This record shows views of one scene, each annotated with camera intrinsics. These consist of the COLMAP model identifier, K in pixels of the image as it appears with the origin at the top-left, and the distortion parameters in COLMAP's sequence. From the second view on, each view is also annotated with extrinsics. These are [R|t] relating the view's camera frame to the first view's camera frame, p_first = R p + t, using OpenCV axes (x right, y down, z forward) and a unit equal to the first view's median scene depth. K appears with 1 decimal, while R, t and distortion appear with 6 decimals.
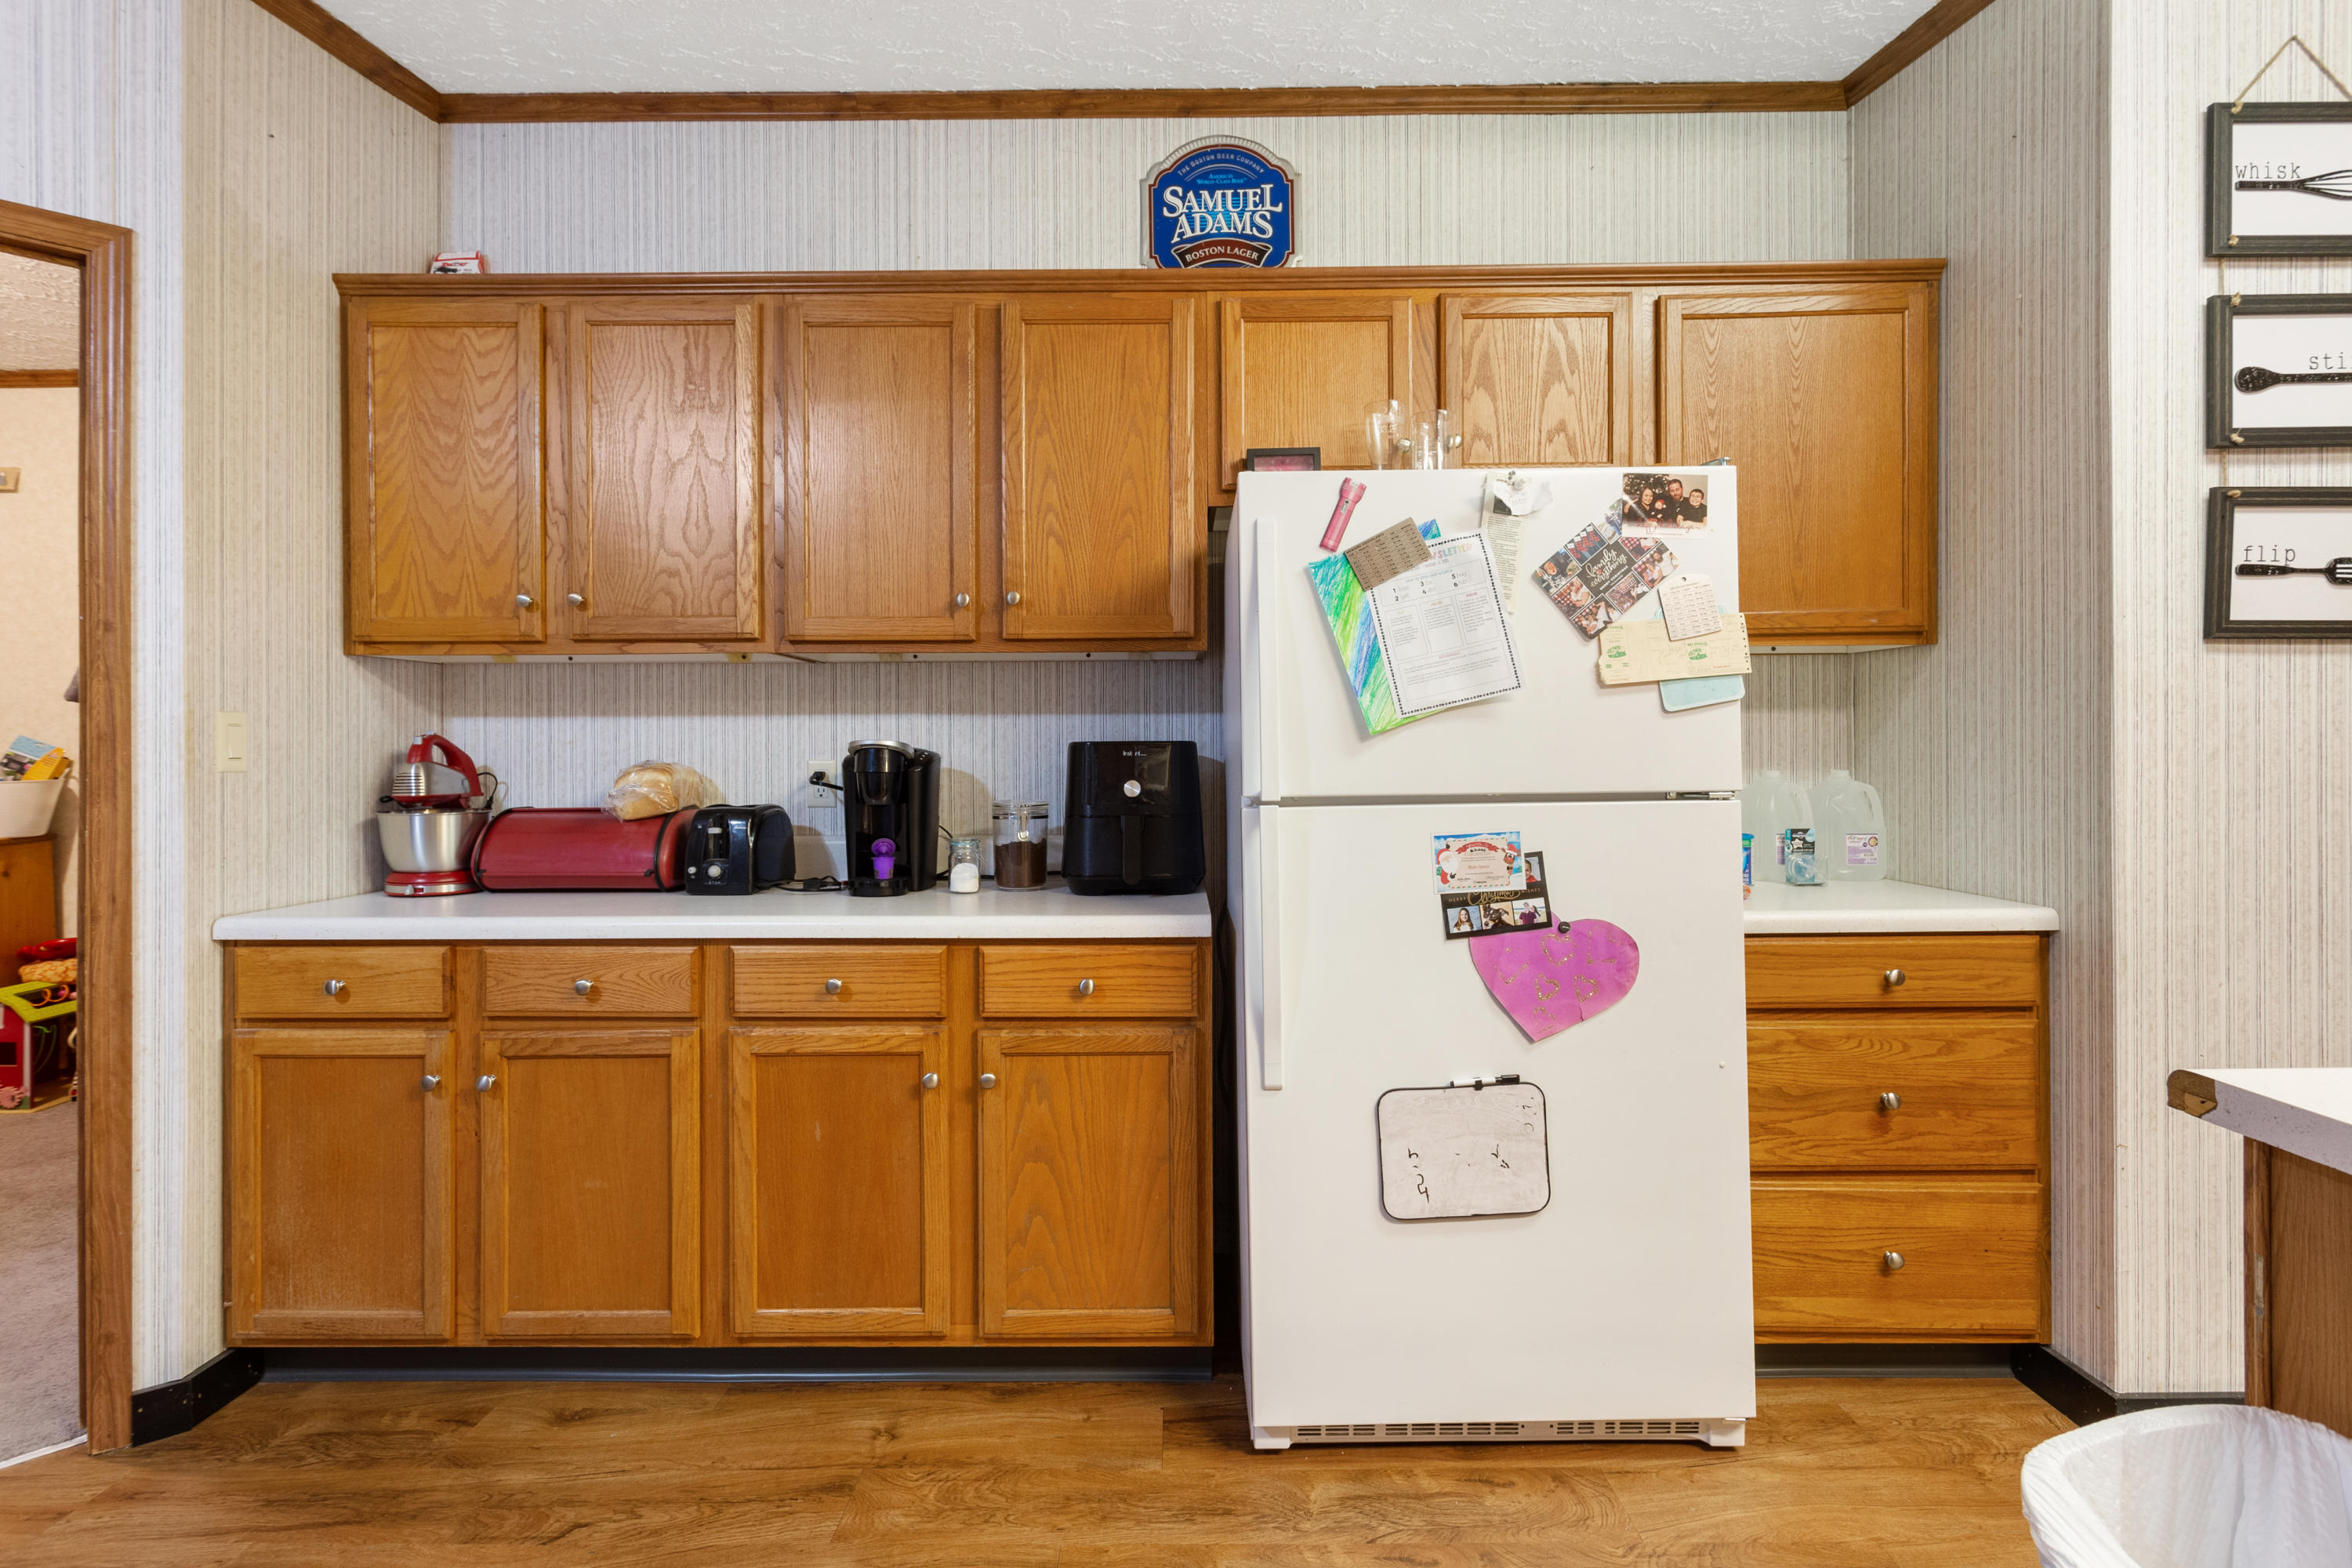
lens RADIAL K [[1119.7, 0, 1183.3], [0, 1119.7, 759.4], [0, 0, 1]] dist [-0.002603, 0.002180]
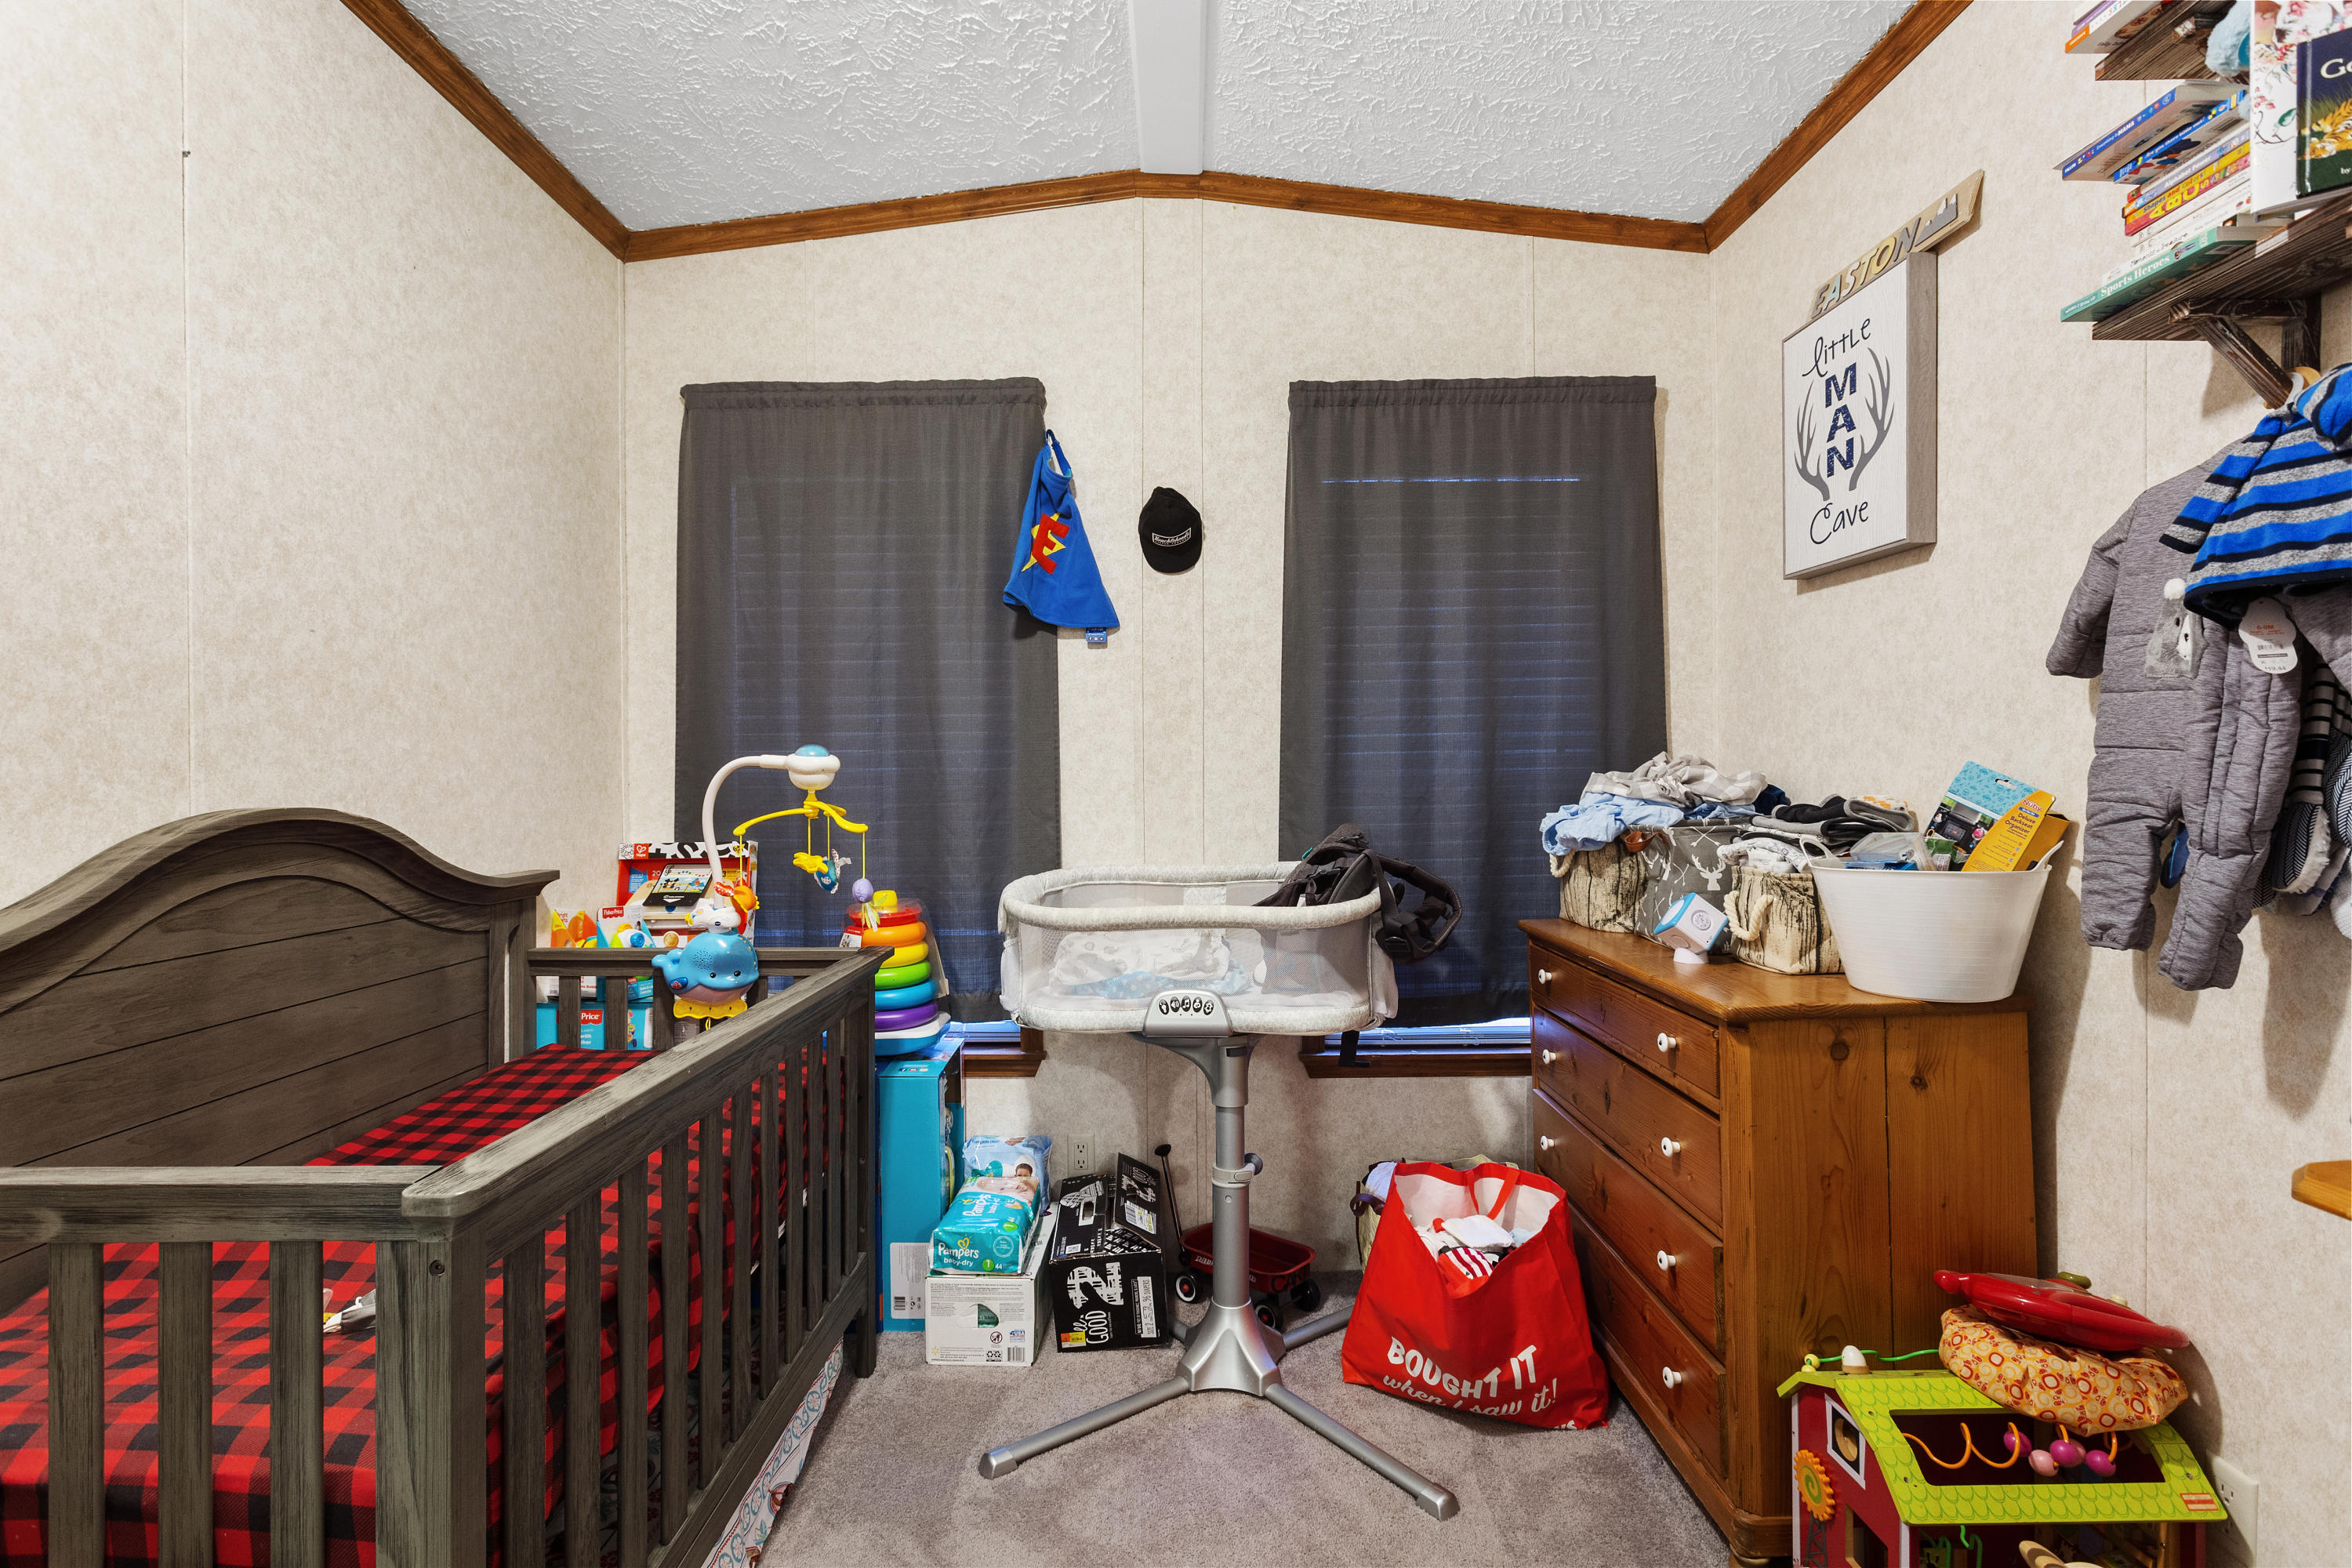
lens RADIAL K [[1119.7, 0, 1172.8], [0, 1119.7, 773.5], [0, 0, 1]] dist [-0.002603, 0.002180]
pose [[0.000764, 0.011733, -0.999931, -0.598038], [0.004441, 0.999921, 0.011736, -0.023458], [0.999990, -0.004450, 0.000711, 0.686328]]
